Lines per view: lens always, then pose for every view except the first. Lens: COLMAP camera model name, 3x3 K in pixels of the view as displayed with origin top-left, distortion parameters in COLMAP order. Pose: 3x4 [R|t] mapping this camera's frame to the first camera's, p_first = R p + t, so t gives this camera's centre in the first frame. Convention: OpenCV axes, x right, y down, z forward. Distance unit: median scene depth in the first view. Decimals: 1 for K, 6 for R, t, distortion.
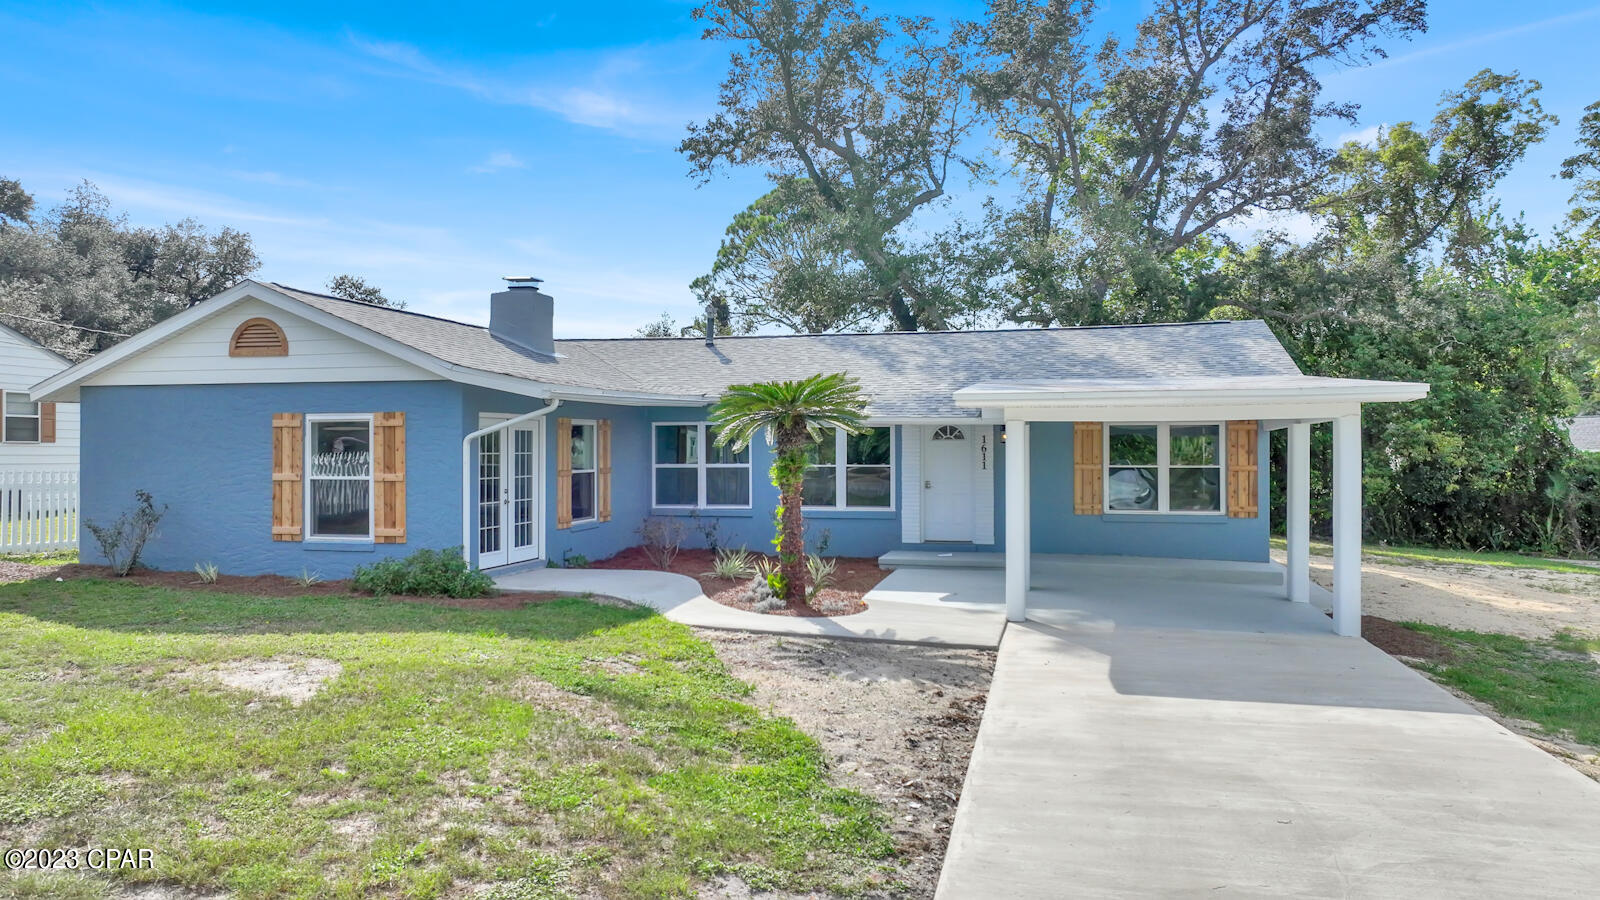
lens RADIAL K [[1118.7, 0, 800.0], [0, 1118.7, 450.0], [0, 0, 1]] dist [0.002398, 0.007086]
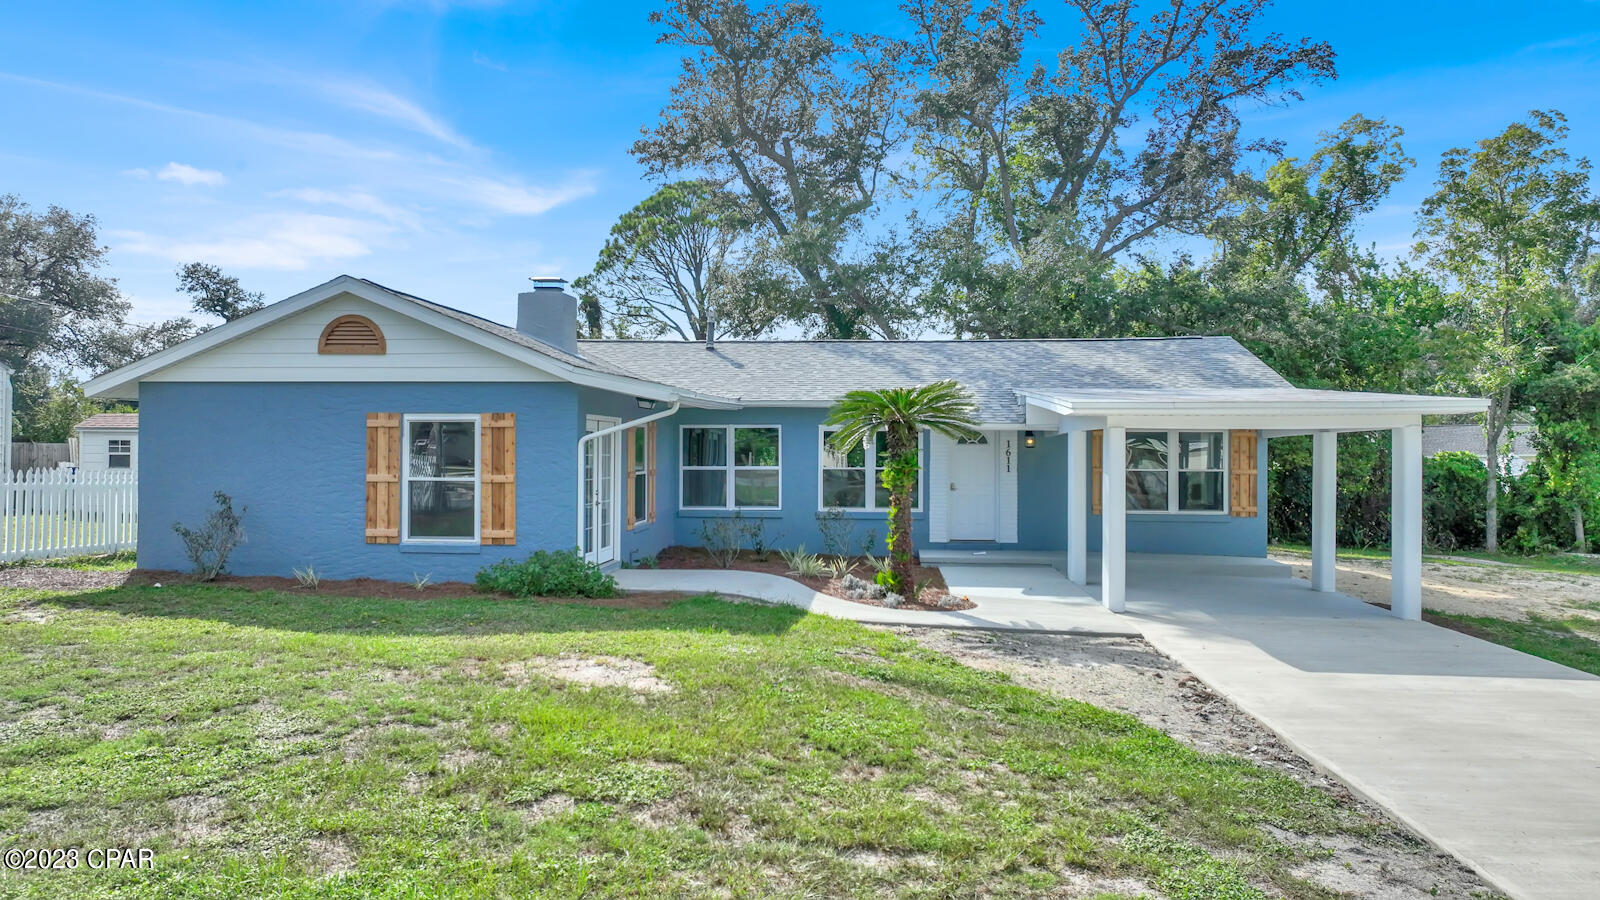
lens RADIAL K [[1118.7, 0, 800.0], [0, 1118.7, 450.0], [0, 0, 1]] dist [0.002398, 0.007086]
pose [[0.987642, 0.006027, 0.156611, -0.159013], [-0.005680, 0.999980, -0.002665, 0.000028], [-0.156624, 0.001742, 0.987657, -0.014623]]
